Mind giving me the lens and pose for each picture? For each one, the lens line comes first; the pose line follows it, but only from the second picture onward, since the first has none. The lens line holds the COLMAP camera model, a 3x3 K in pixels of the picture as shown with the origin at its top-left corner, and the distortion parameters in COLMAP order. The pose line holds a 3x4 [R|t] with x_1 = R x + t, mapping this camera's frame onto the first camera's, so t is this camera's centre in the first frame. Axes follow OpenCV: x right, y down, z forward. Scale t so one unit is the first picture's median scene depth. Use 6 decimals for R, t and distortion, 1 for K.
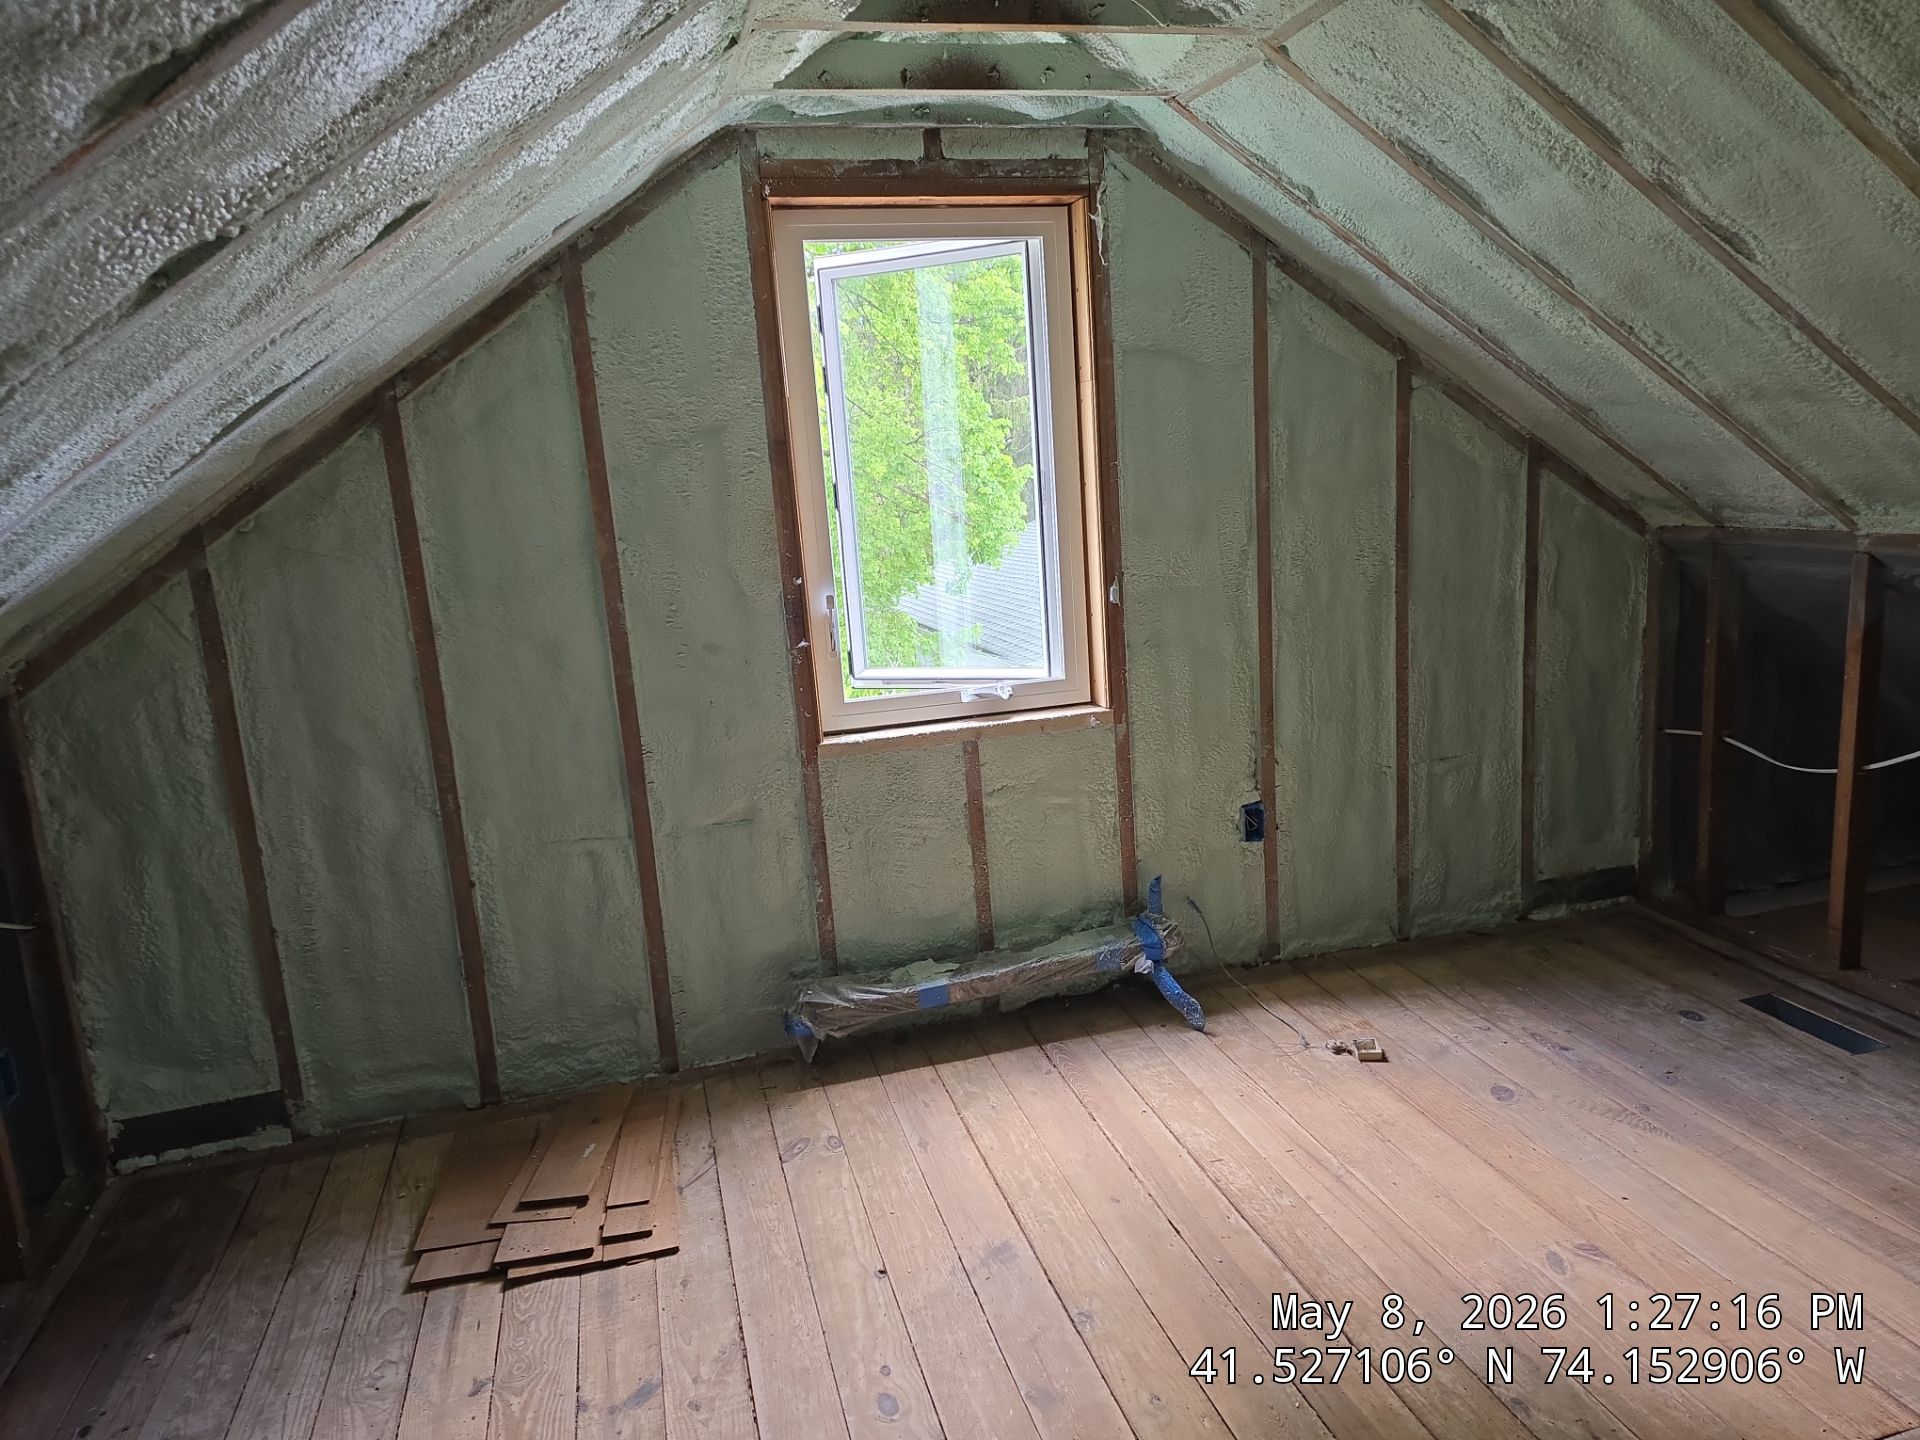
lens RADIAL K [[1280.3, 0, 980.2], [0, 1280.3, 712.1], [0, 0, 1]] dist [0.051260, -0.047843]
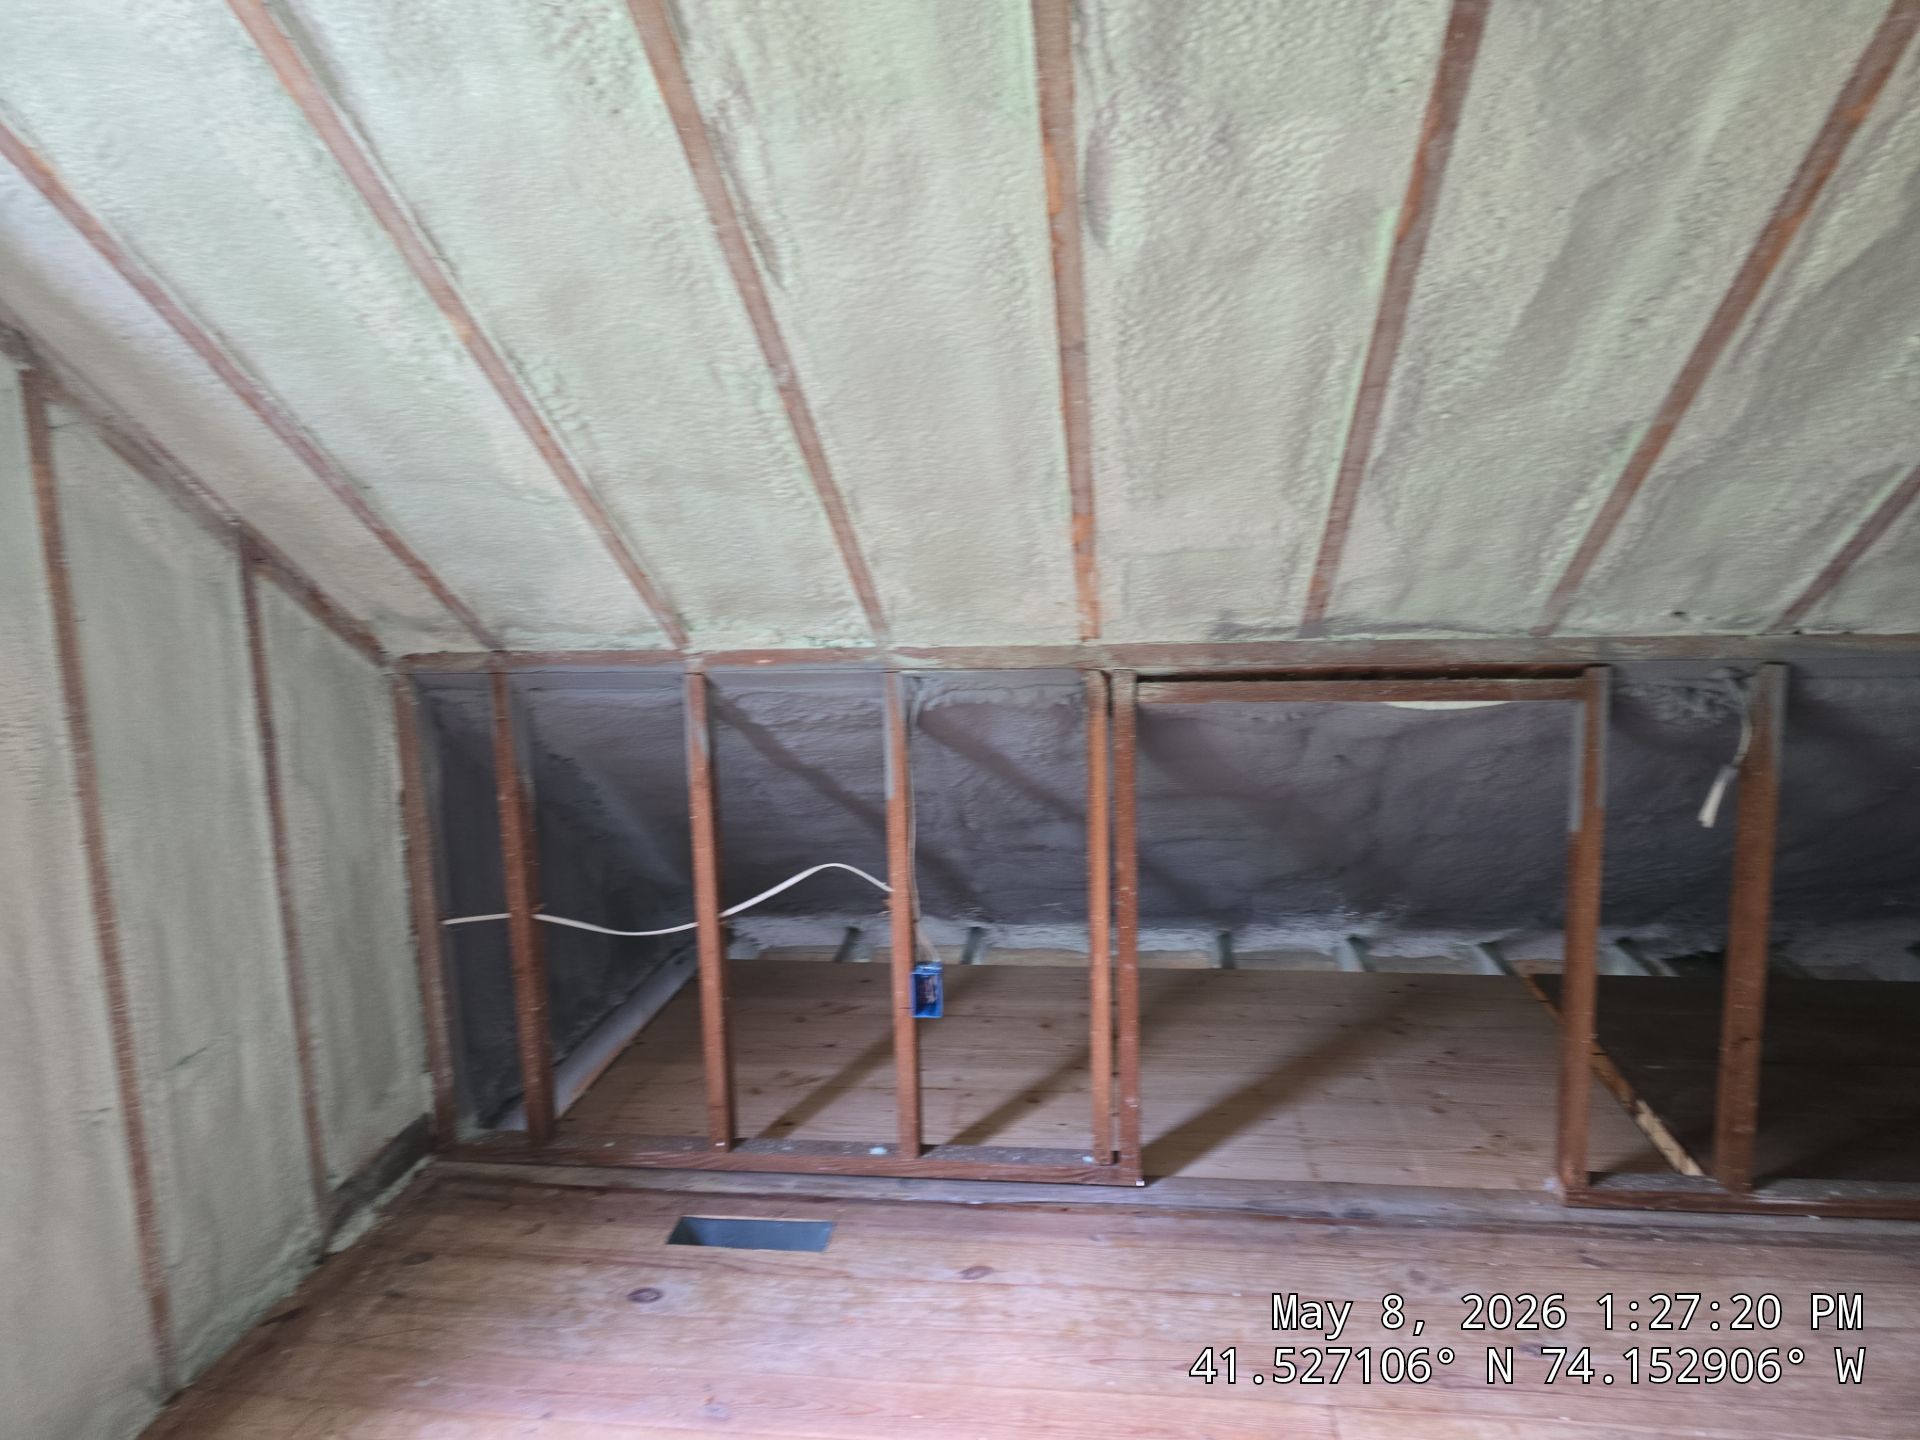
lens RADIAL K [[1280.3, 0, 965.8], [0, 1280.3, 720.0], [0, 0, 1]] dist [0.051260, -0.047843]
pose [[0.393161, -0.094057, 0.914646, -0.031874], [0.174495, 0.984309, 0.026214, -0.082856], [-0.902760, 0.149294, 0.403404, 0.493944]]
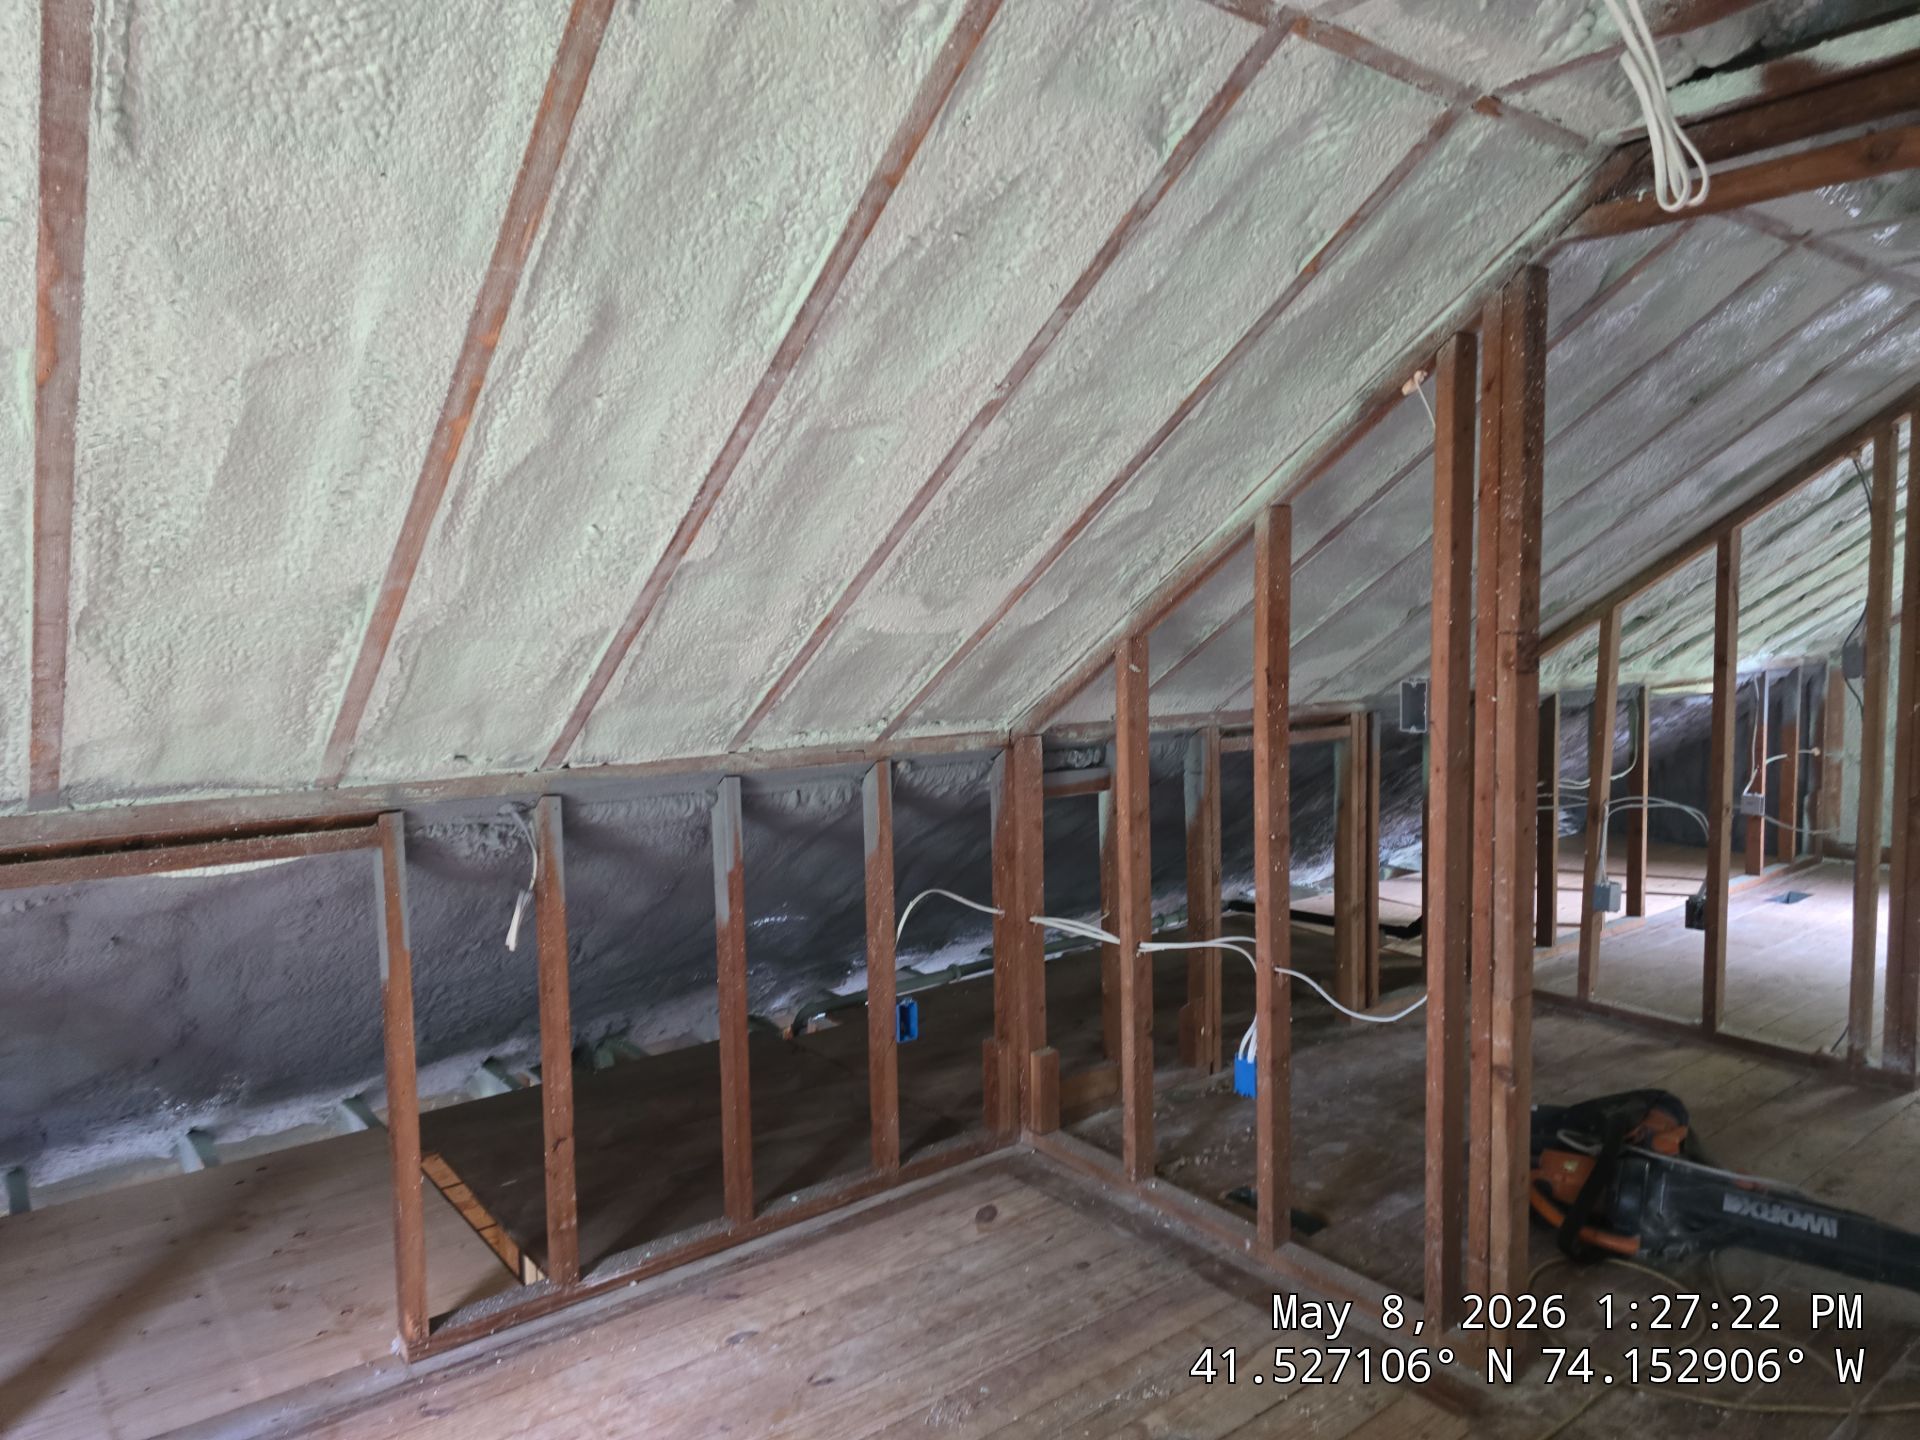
lens RADIAL K [[1280.3, 0, 983.0], [0, 1280.3, 717.9], [0, 0, 1]] dist [0.051260, -0.047843]
pose [[-0.388871, -0.008084, 0.921257, -0.037304], [0.210081, 0.972839, 0.097213, -0.084852], [-0.897020, 0.231342, -0.376610, 0.419004]]
